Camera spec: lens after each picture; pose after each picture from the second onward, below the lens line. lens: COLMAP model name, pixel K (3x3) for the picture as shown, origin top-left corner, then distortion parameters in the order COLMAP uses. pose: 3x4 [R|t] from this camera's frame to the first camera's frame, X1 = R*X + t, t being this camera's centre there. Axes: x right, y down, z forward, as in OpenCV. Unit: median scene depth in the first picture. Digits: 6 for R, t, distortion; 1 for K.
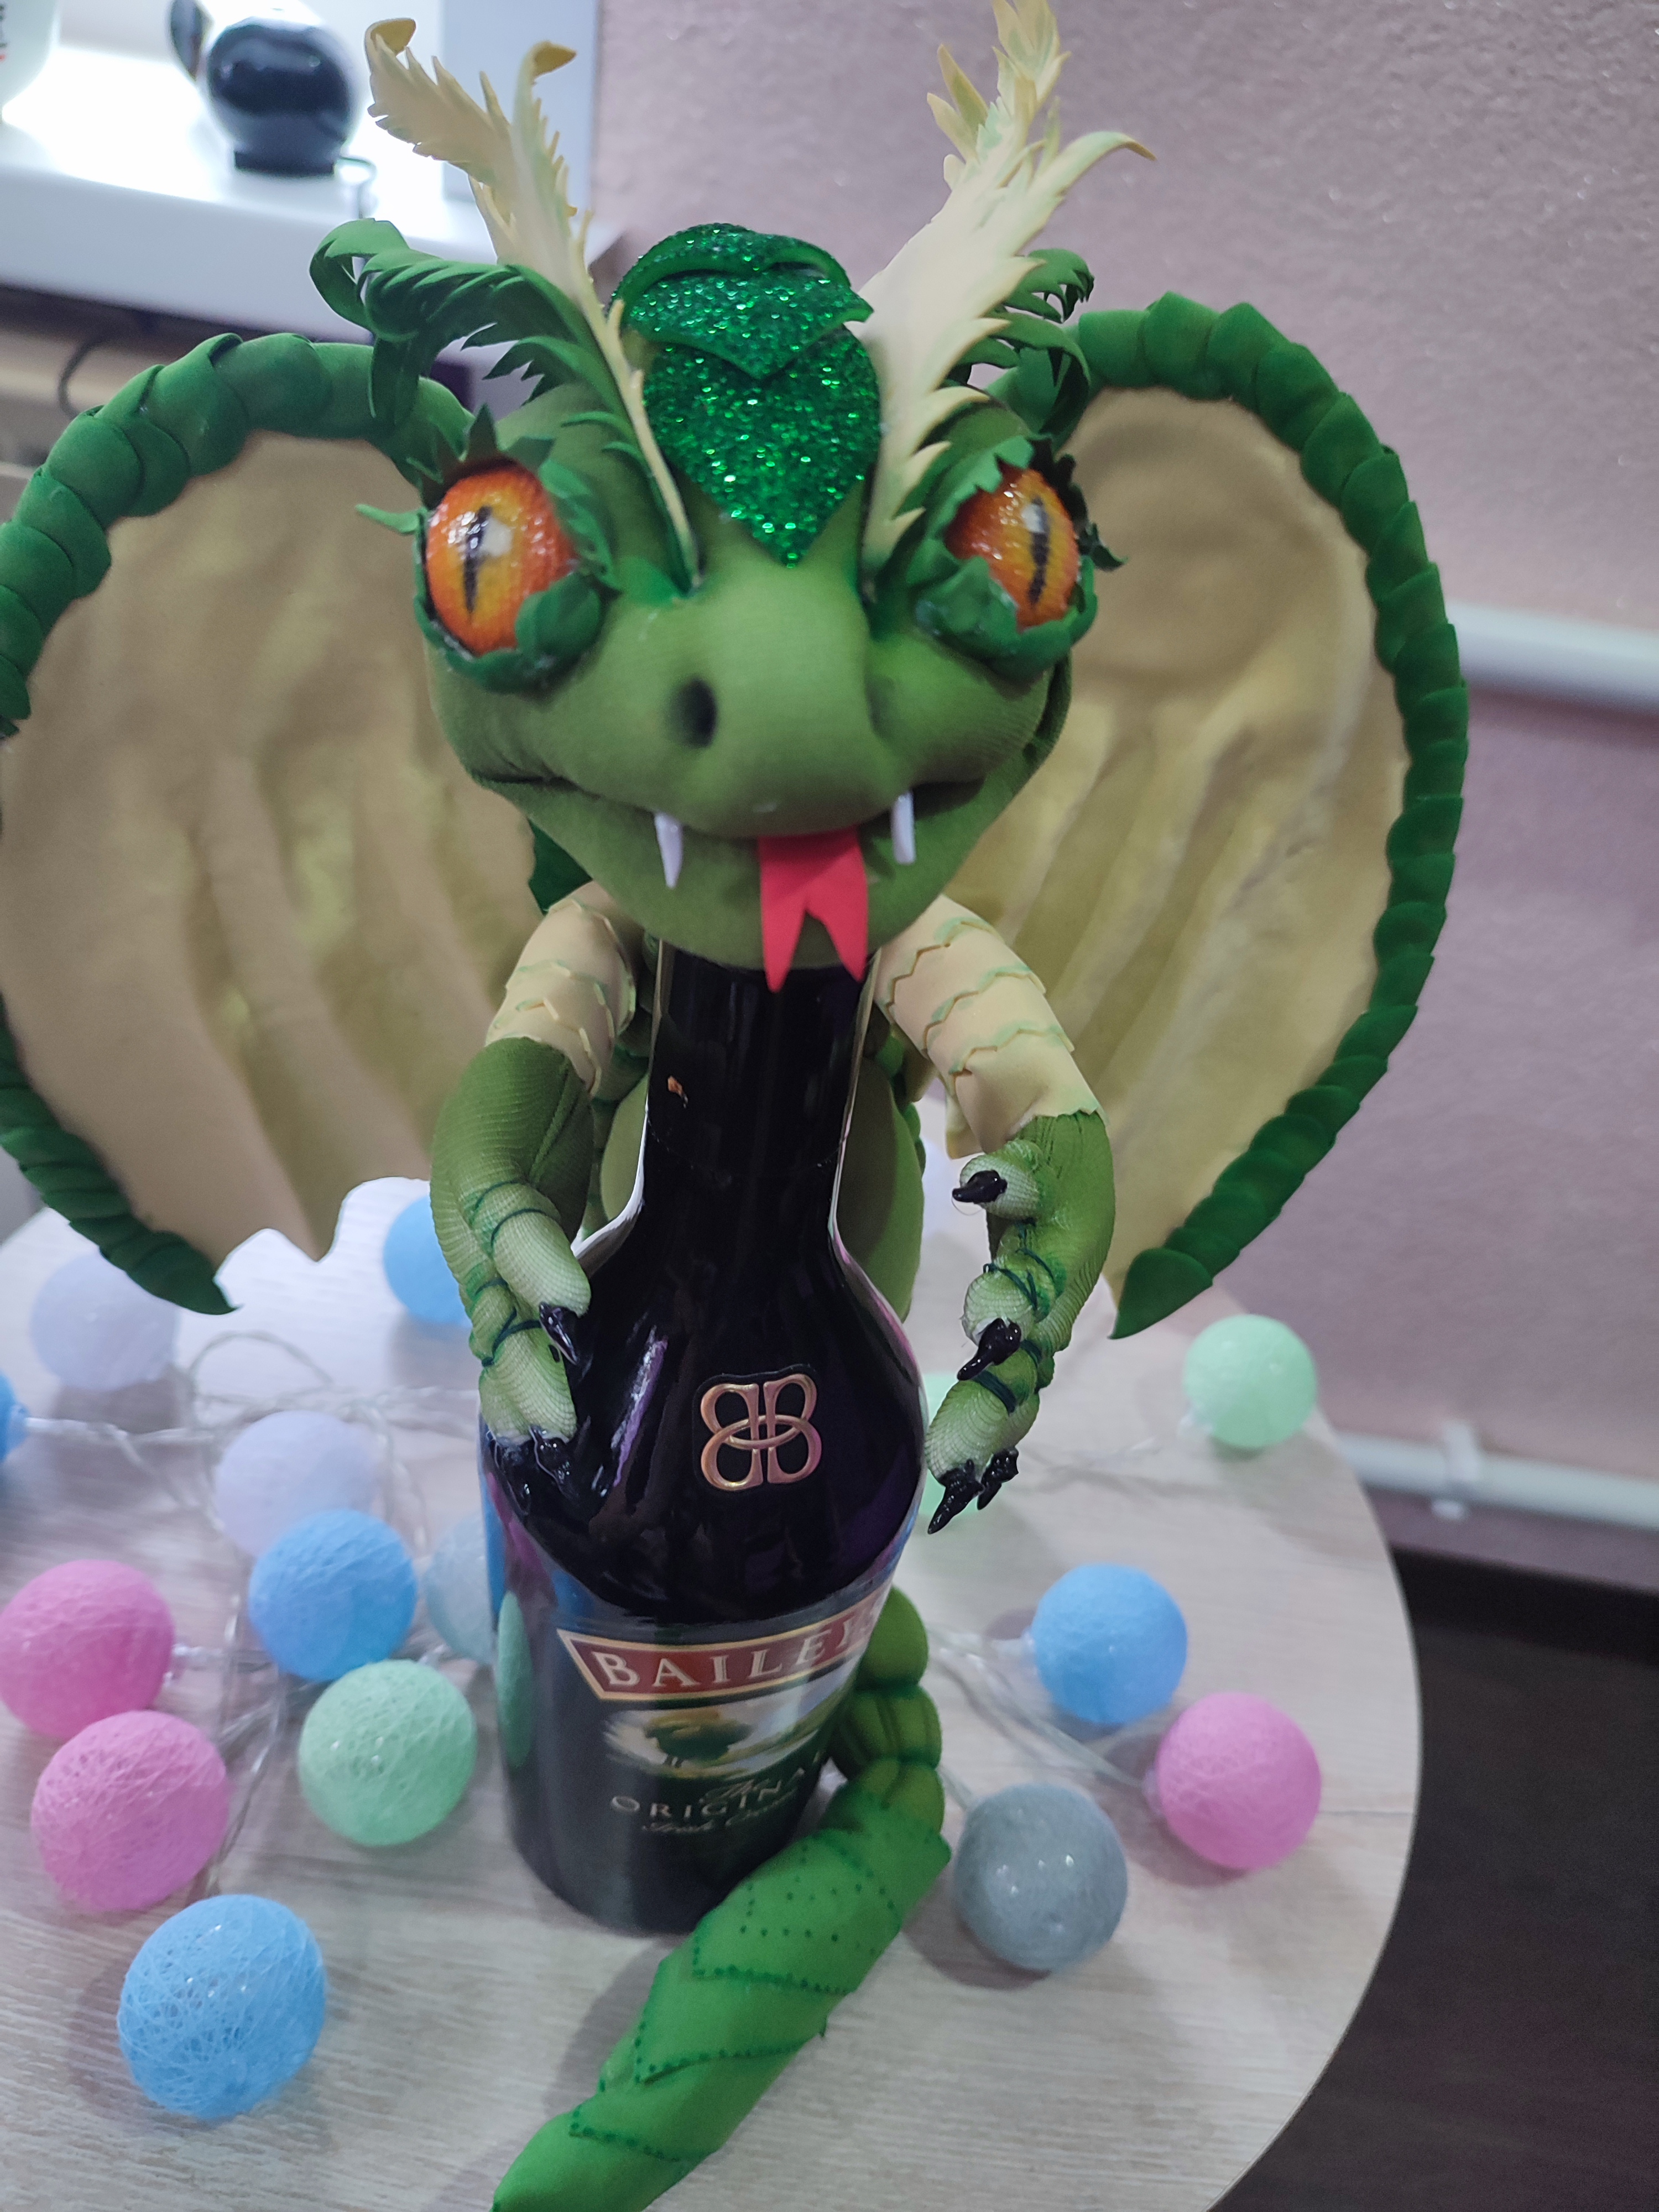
lens RADIAL K [[1593.5, 0, 829.2], [0, 1593.5, 1069.0], [0, 0, 1]] dist [-0.006604, -0.010238]
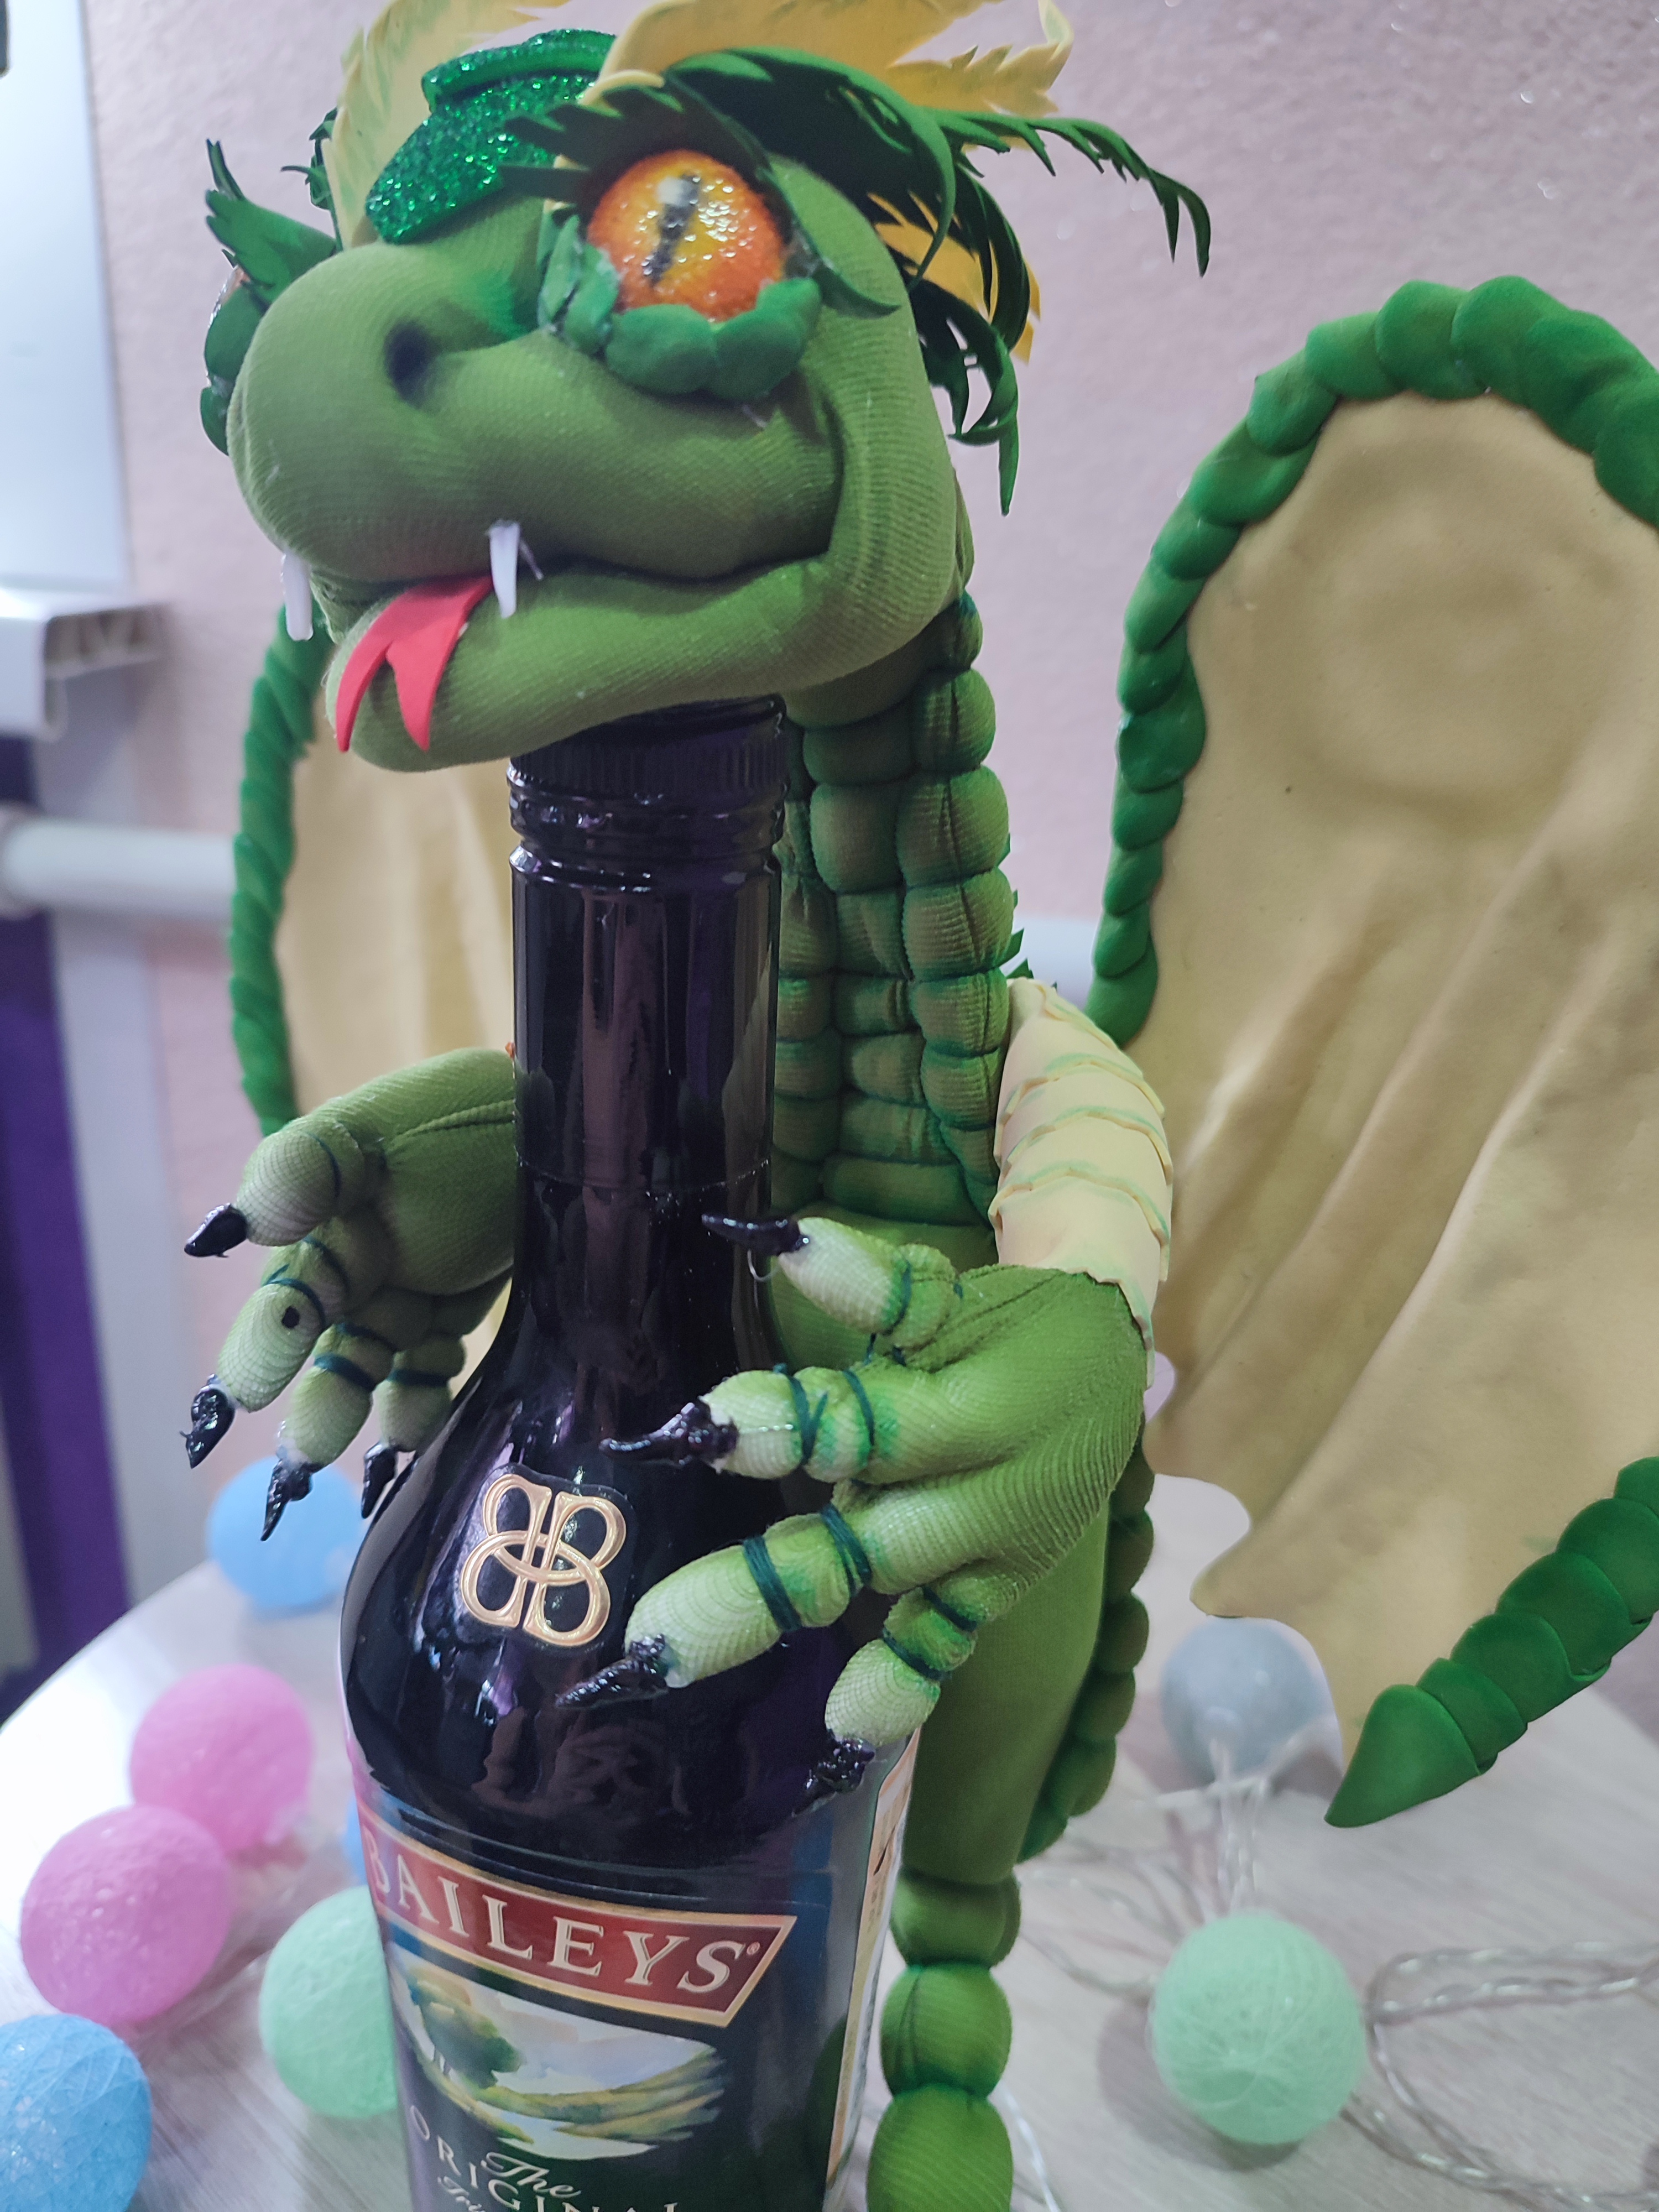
lens RADIAL K [[1593.5, 0, 829.2], [0, 1593.5, 1069.0], [0, 0, 1]] dist [-0.006604, -0.010238]
pose [[0.813895, 0.124621, -0.567490, 0.436851], [-0.314080, 0.916086, -0.249280, 0.148323], [0.488804, 0.381125, 0.784738, 0.355722]]
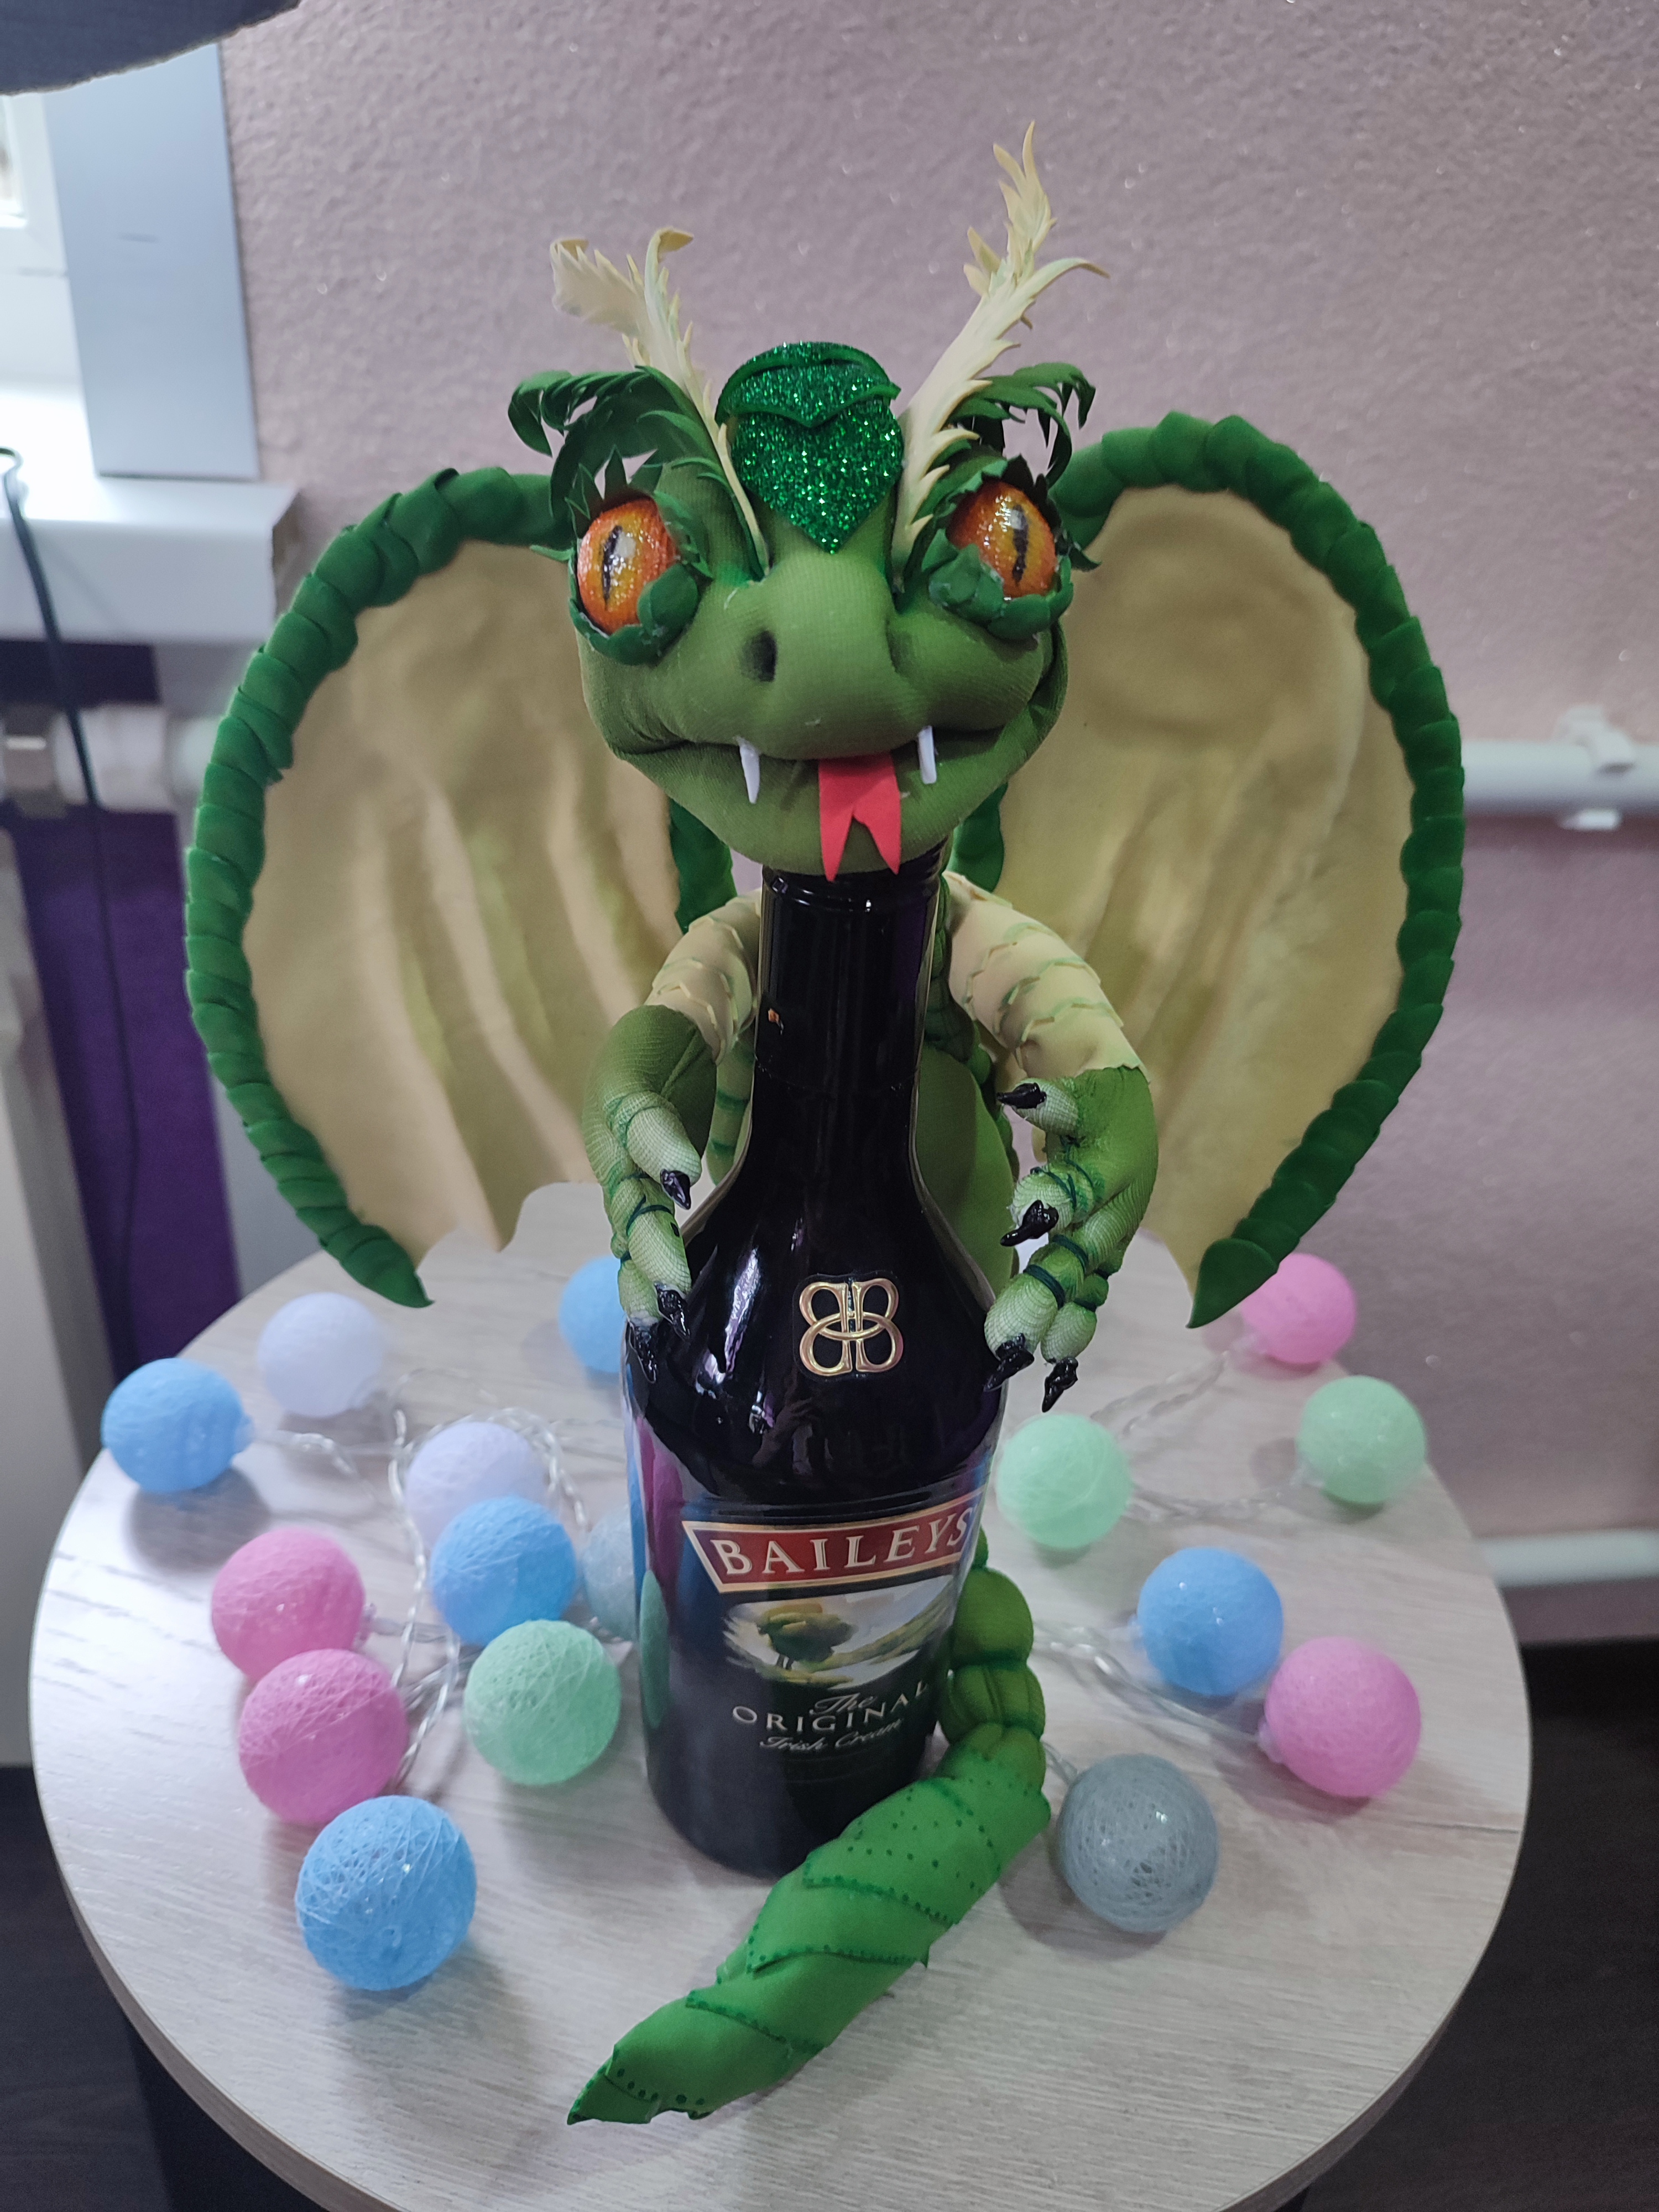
lens RADIAL K [[1561.3, 0, 831.8], [0, 1561.3, 1061.3], [0, 0, 1]] dist [0.001099, -0.000334]
pose [[0.993076, -0.014554, -0.116567, 0.075444], [-0.003232, 0.988535, -0.150959, 0.192959], [0.117427, 0.150290, 0.981643, -0.157553]]
